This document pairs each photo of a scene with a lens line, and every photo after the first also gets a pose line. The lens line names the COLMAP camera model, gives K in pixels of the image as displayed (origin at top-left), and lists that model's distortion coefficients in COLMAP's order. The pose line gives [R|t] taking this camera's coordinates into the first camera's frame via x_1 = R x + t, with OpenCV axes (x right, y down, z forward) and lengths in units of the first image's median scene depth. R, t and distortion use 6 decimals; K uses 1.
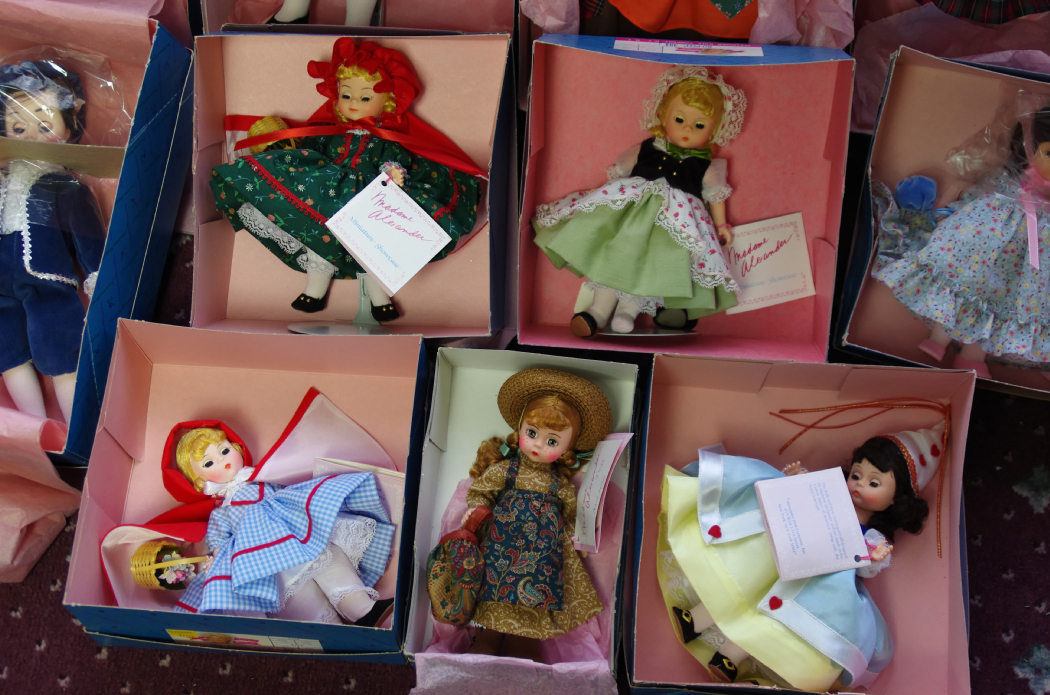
lens RADIAL K [[1539.0, 0, 527.5], [0, 1539.0, 367.1], [0, 0, 1]] dist [0.006481, 0.000000]
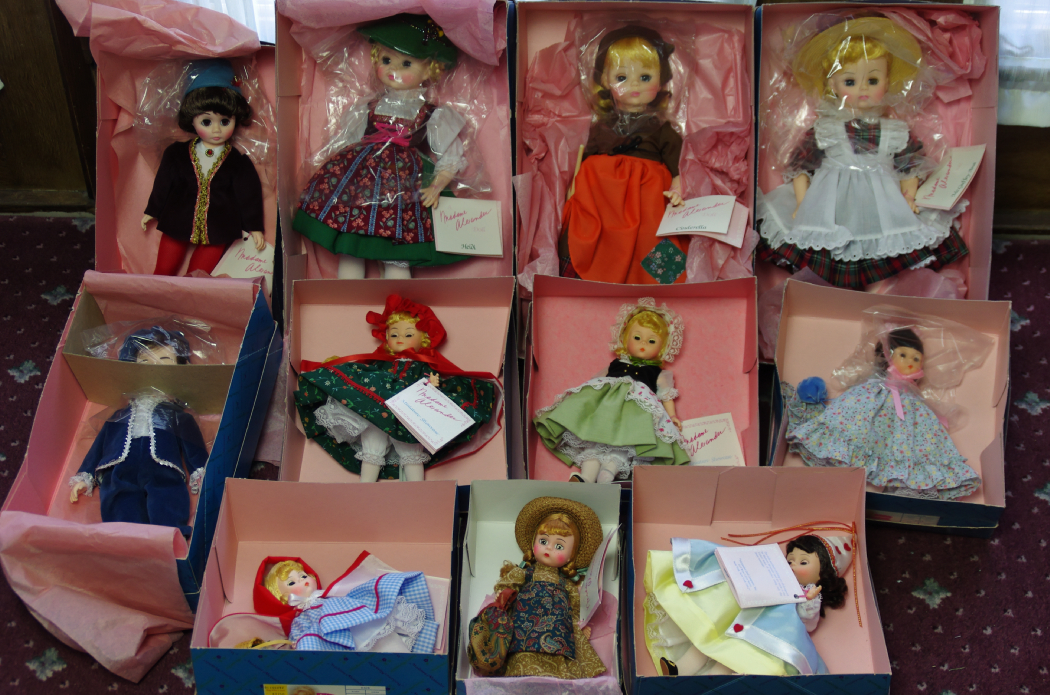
lens RADIAL K [[1679.8, 0, 520.5], [0, 1679.8, 390.9], [0, 0, 1]] dist [-0.004084, 0.000000]
pose [[0.998069, -0.017371, 0.059632, -0.099312], [0.041543, 0.900436, -0.433000, 0.542716], [-0.046173, 0.434642, 0.899419, -0.344574]]
